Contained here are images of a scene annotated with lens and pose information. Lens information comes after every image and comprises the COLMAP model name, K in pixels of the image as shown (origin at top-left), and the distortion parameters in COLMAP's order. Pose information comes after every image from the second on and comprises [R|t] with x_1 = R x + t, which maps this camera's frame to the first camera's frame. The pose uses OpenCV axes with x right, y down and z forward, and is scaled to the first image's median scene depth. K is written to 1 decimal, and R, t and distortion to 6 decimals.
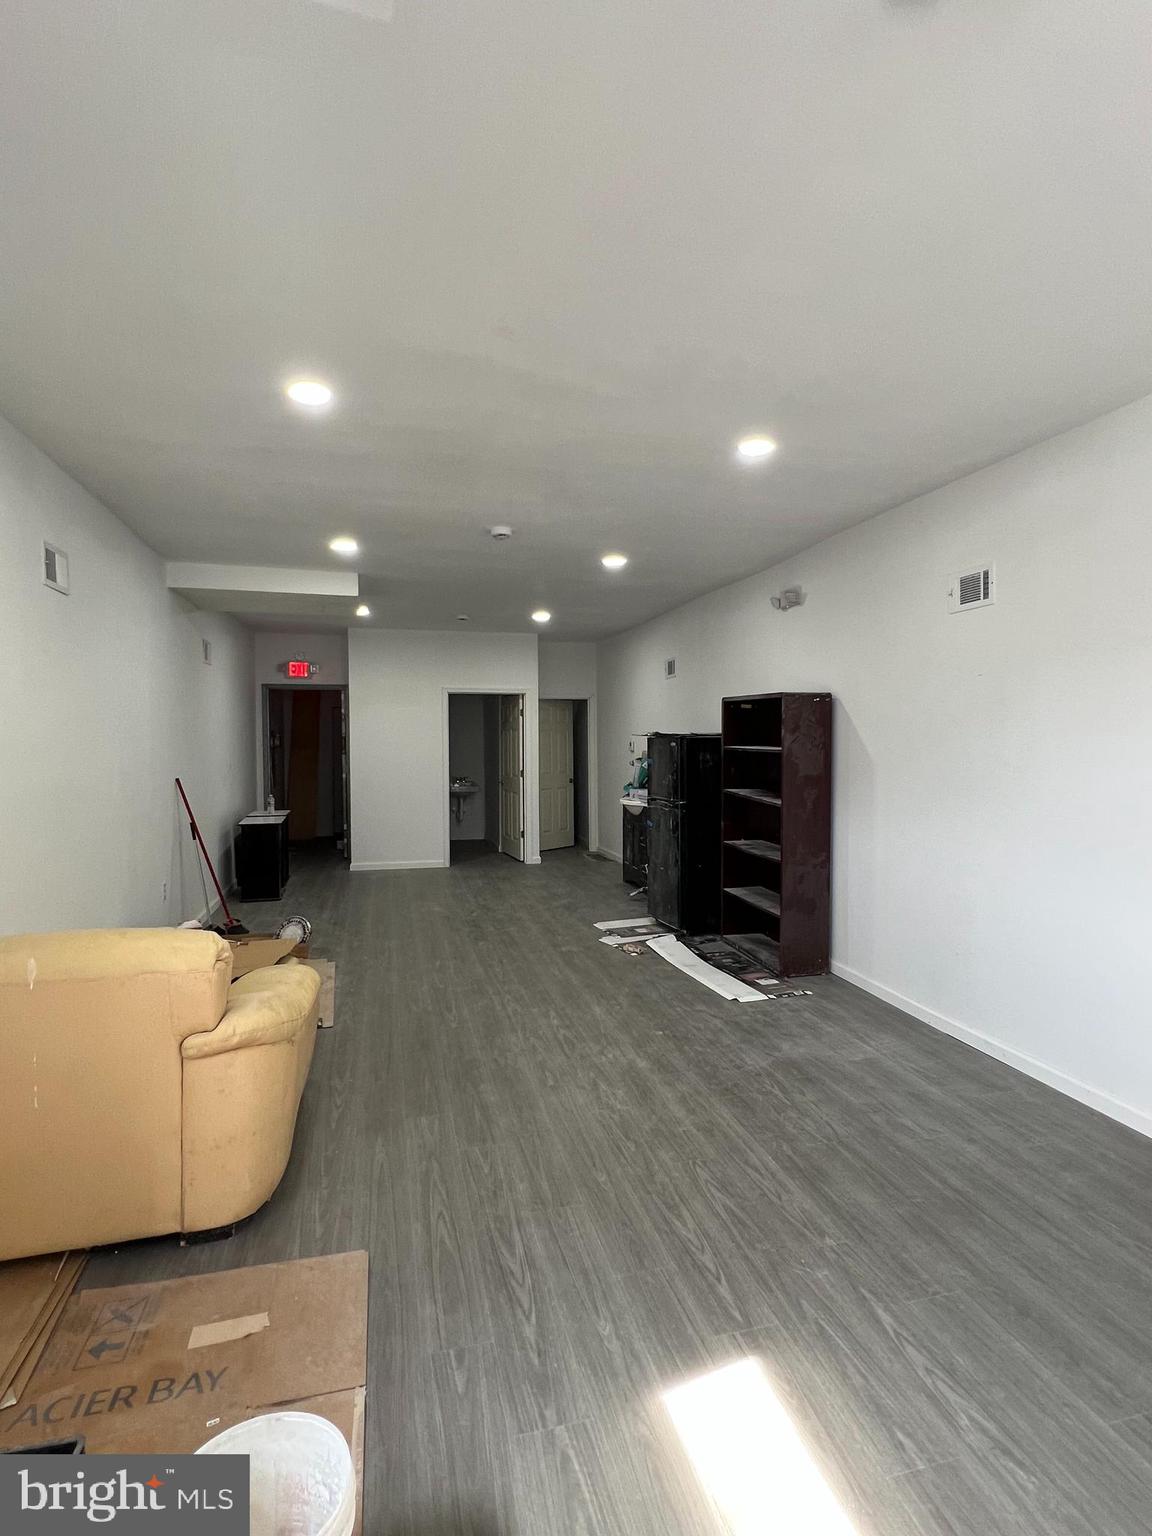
lens RADIAL K [[766.5, 0, 571.7], [0, 766.5, 768.8], [0, 0, 1]] dist [0.000579, -0.000151]
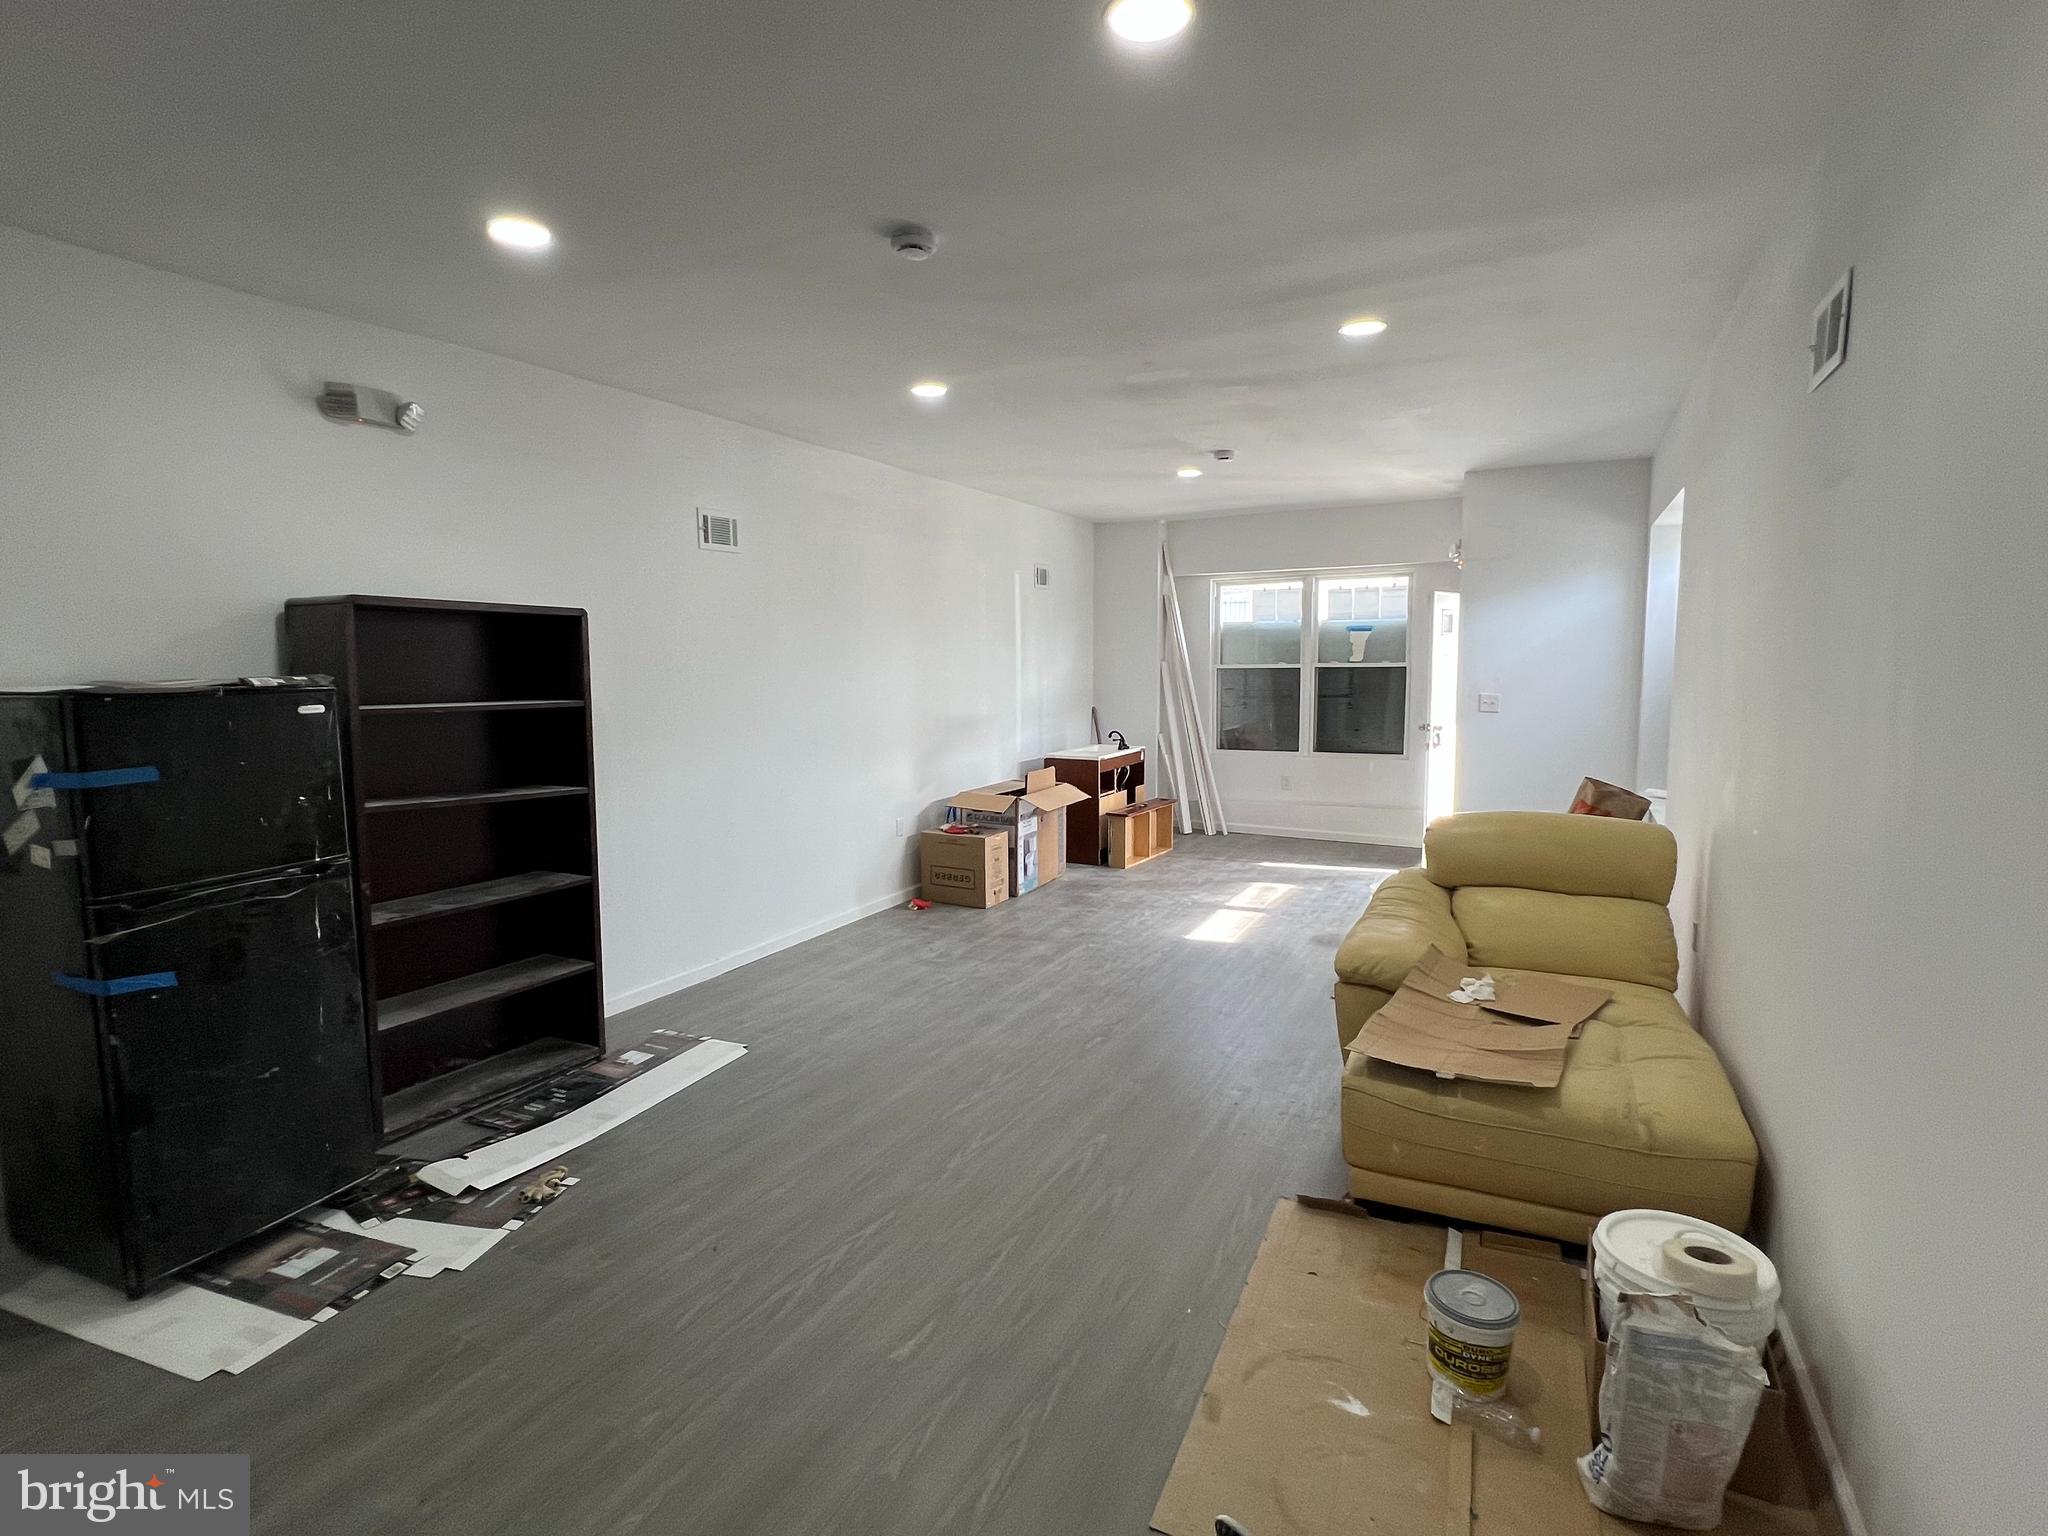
lens RADIAL K [[1021.9, 0, 1018.3], [0, 1021.9, 765.9], [0, 0, 1]] dist [0.000579, -0.000151]
pose [[-0.747782, -0.055002, 0.661662, -0.774014], [0.042205, 0.990609, 0.130045, -0.092963], [-0.662602, 0.125170, -0.738438, 1.969627]]
